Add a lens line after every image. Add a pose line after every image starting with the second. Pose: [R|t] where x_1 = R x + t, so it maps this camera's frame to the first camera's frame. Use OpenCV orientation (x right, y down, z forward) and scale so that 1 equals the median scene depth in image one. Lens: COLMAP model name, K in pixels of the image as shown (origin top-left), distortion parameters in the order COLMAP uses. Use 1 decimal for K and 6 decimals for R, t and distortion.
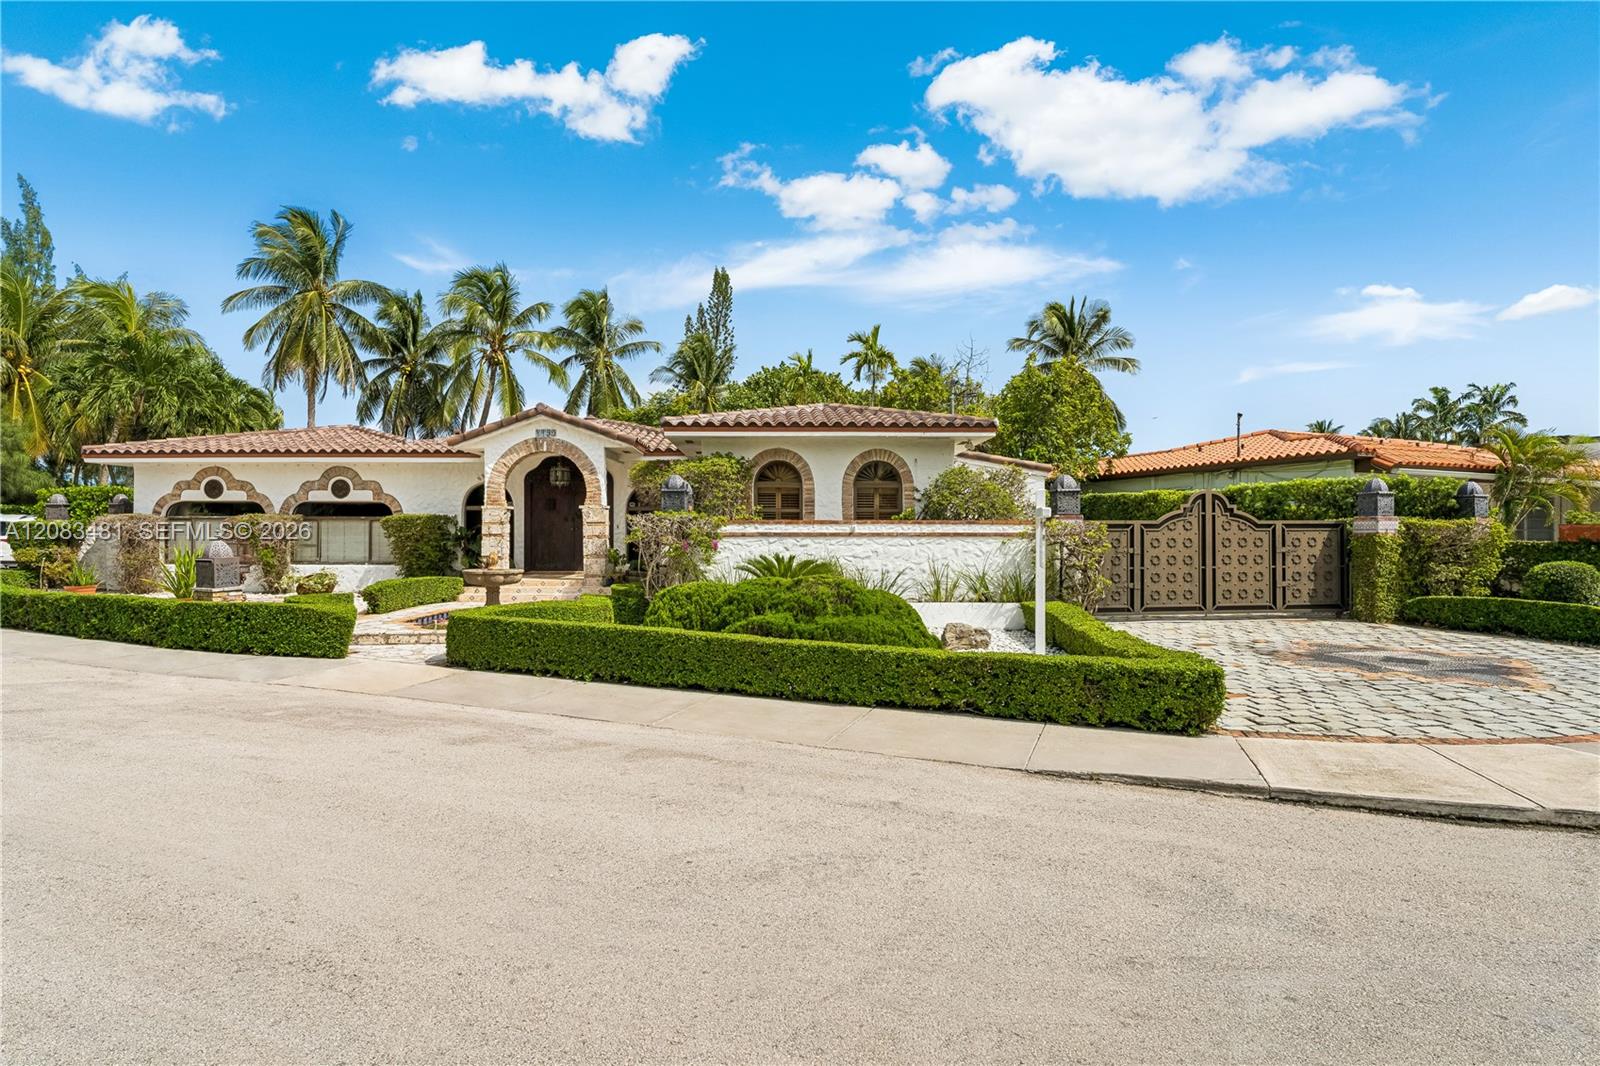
lens RADIAL K [[848.0, 0, 797.8], [0, 848.0, 550.1], [0, 0, 1]] dist [-0.004490, 0.001955]
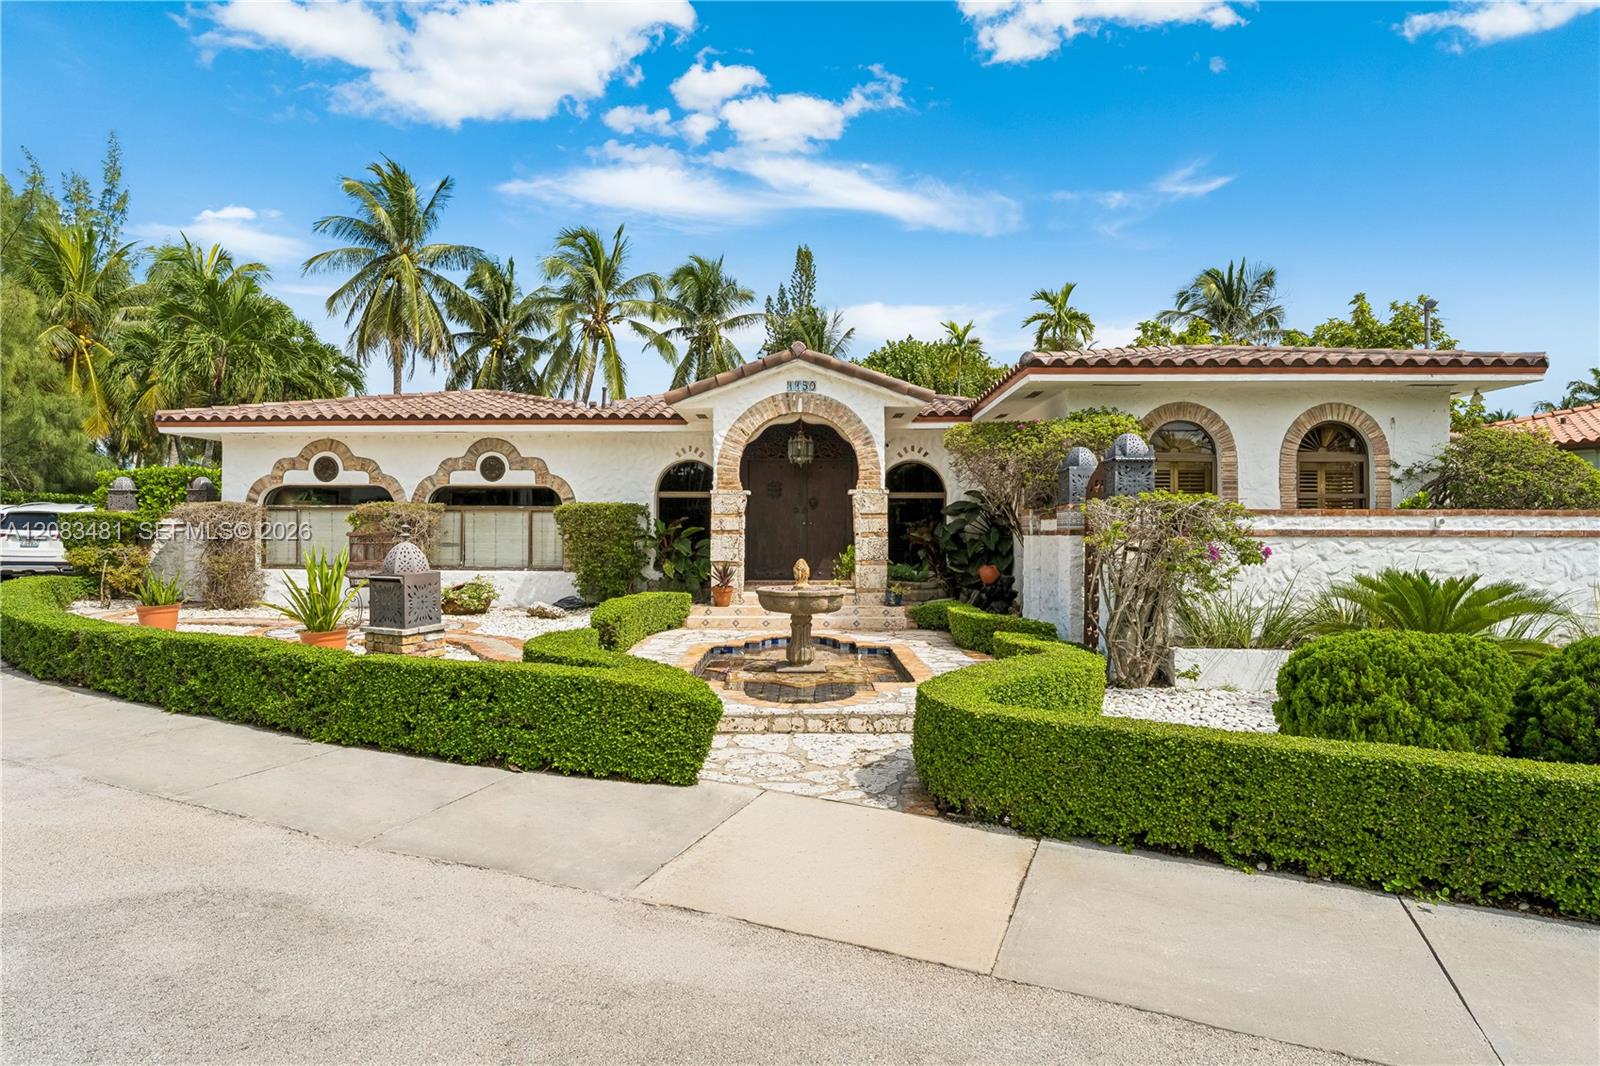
lens RADIAL K [[848.0, 0, 800.5], [0, 848.0, 535.8], [0, 0, 1]] dist [-0.004490, 0.001955]
pose [[0.999288, 0.002196, -0.037662, -0.240101], [-0.002543, 0.999955, -0.009185, -0.007036], [0.037640, 0.009274, 0.999248, 0.265582]]
